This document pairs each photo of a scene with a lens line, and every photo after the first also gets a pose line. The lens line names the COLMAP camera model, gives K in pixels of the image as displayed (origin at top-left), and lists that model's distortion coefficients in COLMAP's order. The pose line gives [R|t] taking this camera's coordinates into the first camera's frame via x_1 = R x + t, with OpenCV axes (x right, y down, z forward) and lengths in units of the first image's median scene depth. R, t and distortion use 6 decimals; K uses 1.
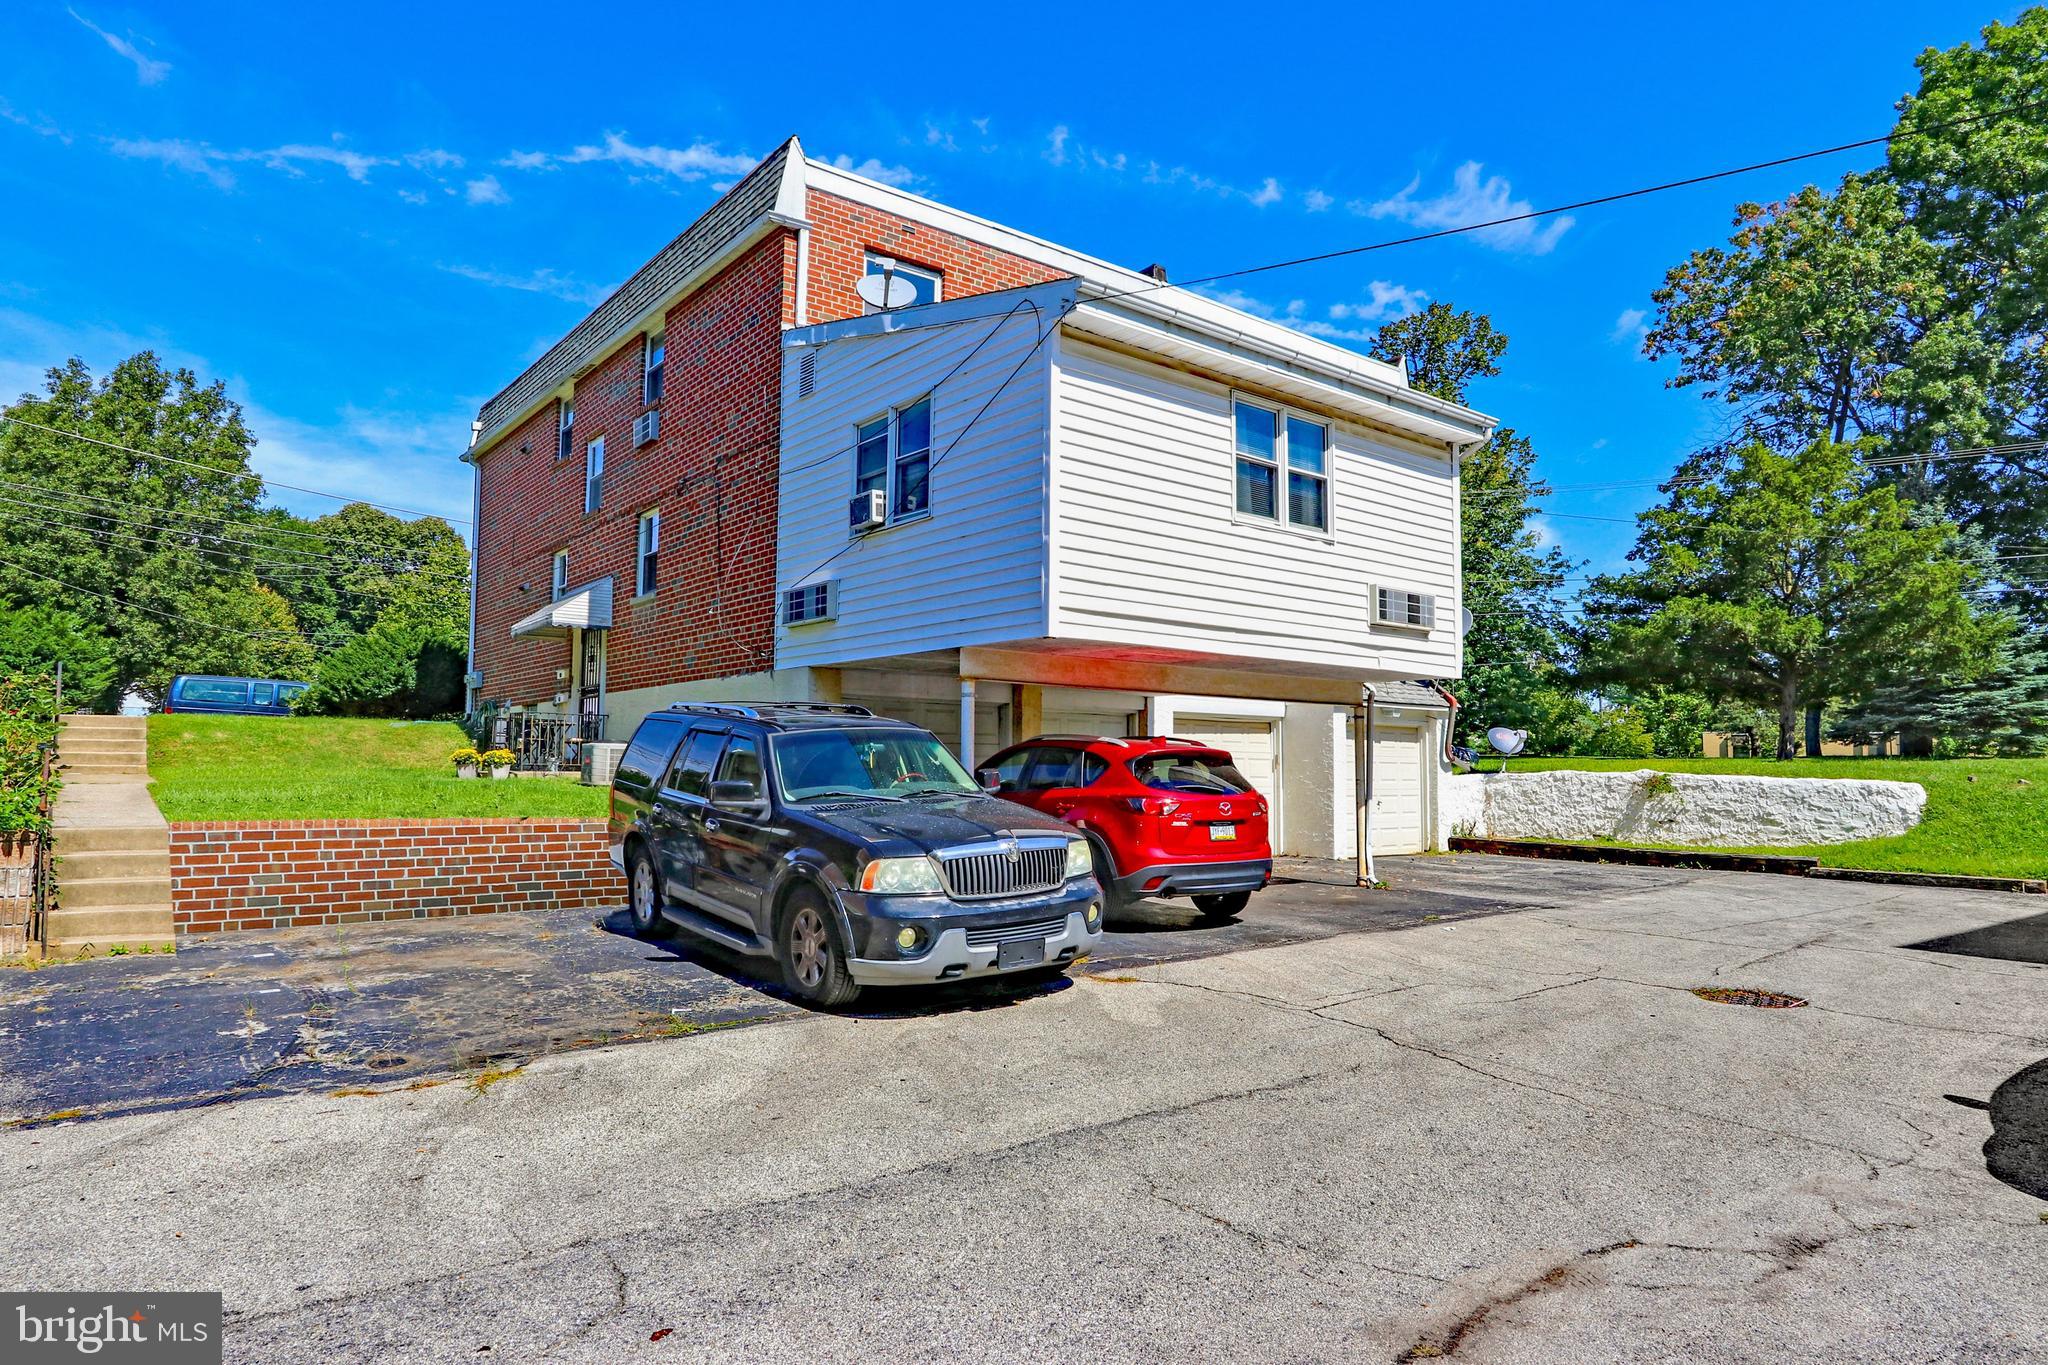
lens RADIAL K [[1226.2, 0, 1024.0], [0, 1226.2, 682.5], [0, 0, 1]] dist [-0.003285, -0.000292]
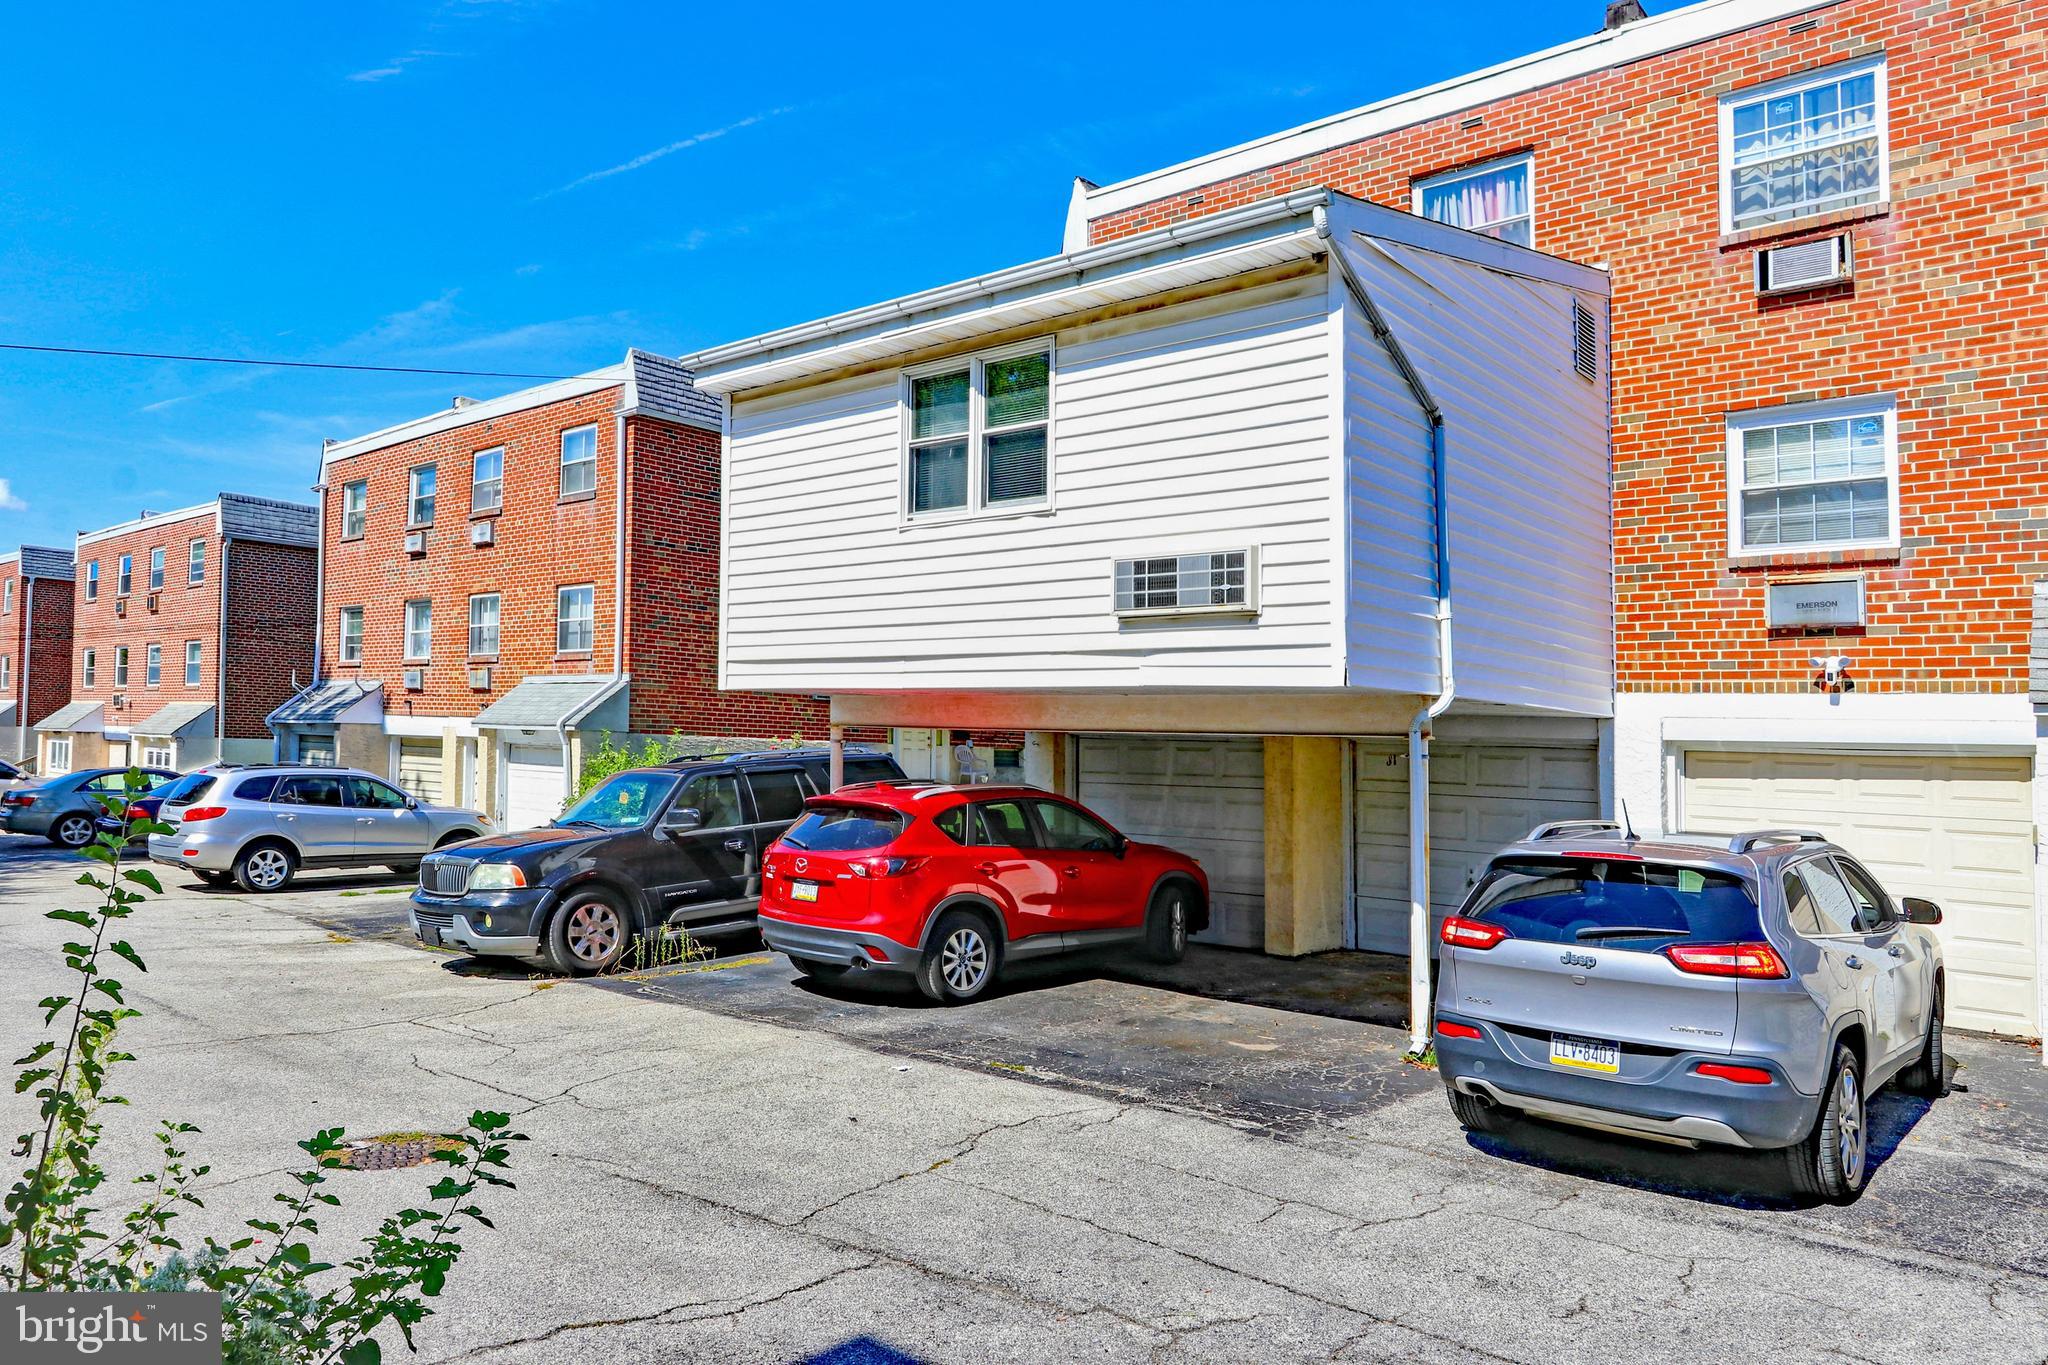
lens RADIAL K [[1351.0, 0, 1024.0], [0, 1351.0, 682.5], [0, 0, 1]] dist [-0.000043, -0.000539]
pose [[0.204174, -0.053185, -0.977489, 1.019572], [0.042552, 0.998061, -0.045417, 0.017061], [0.978009, -0.032321, 0.206041, 0.844198]]
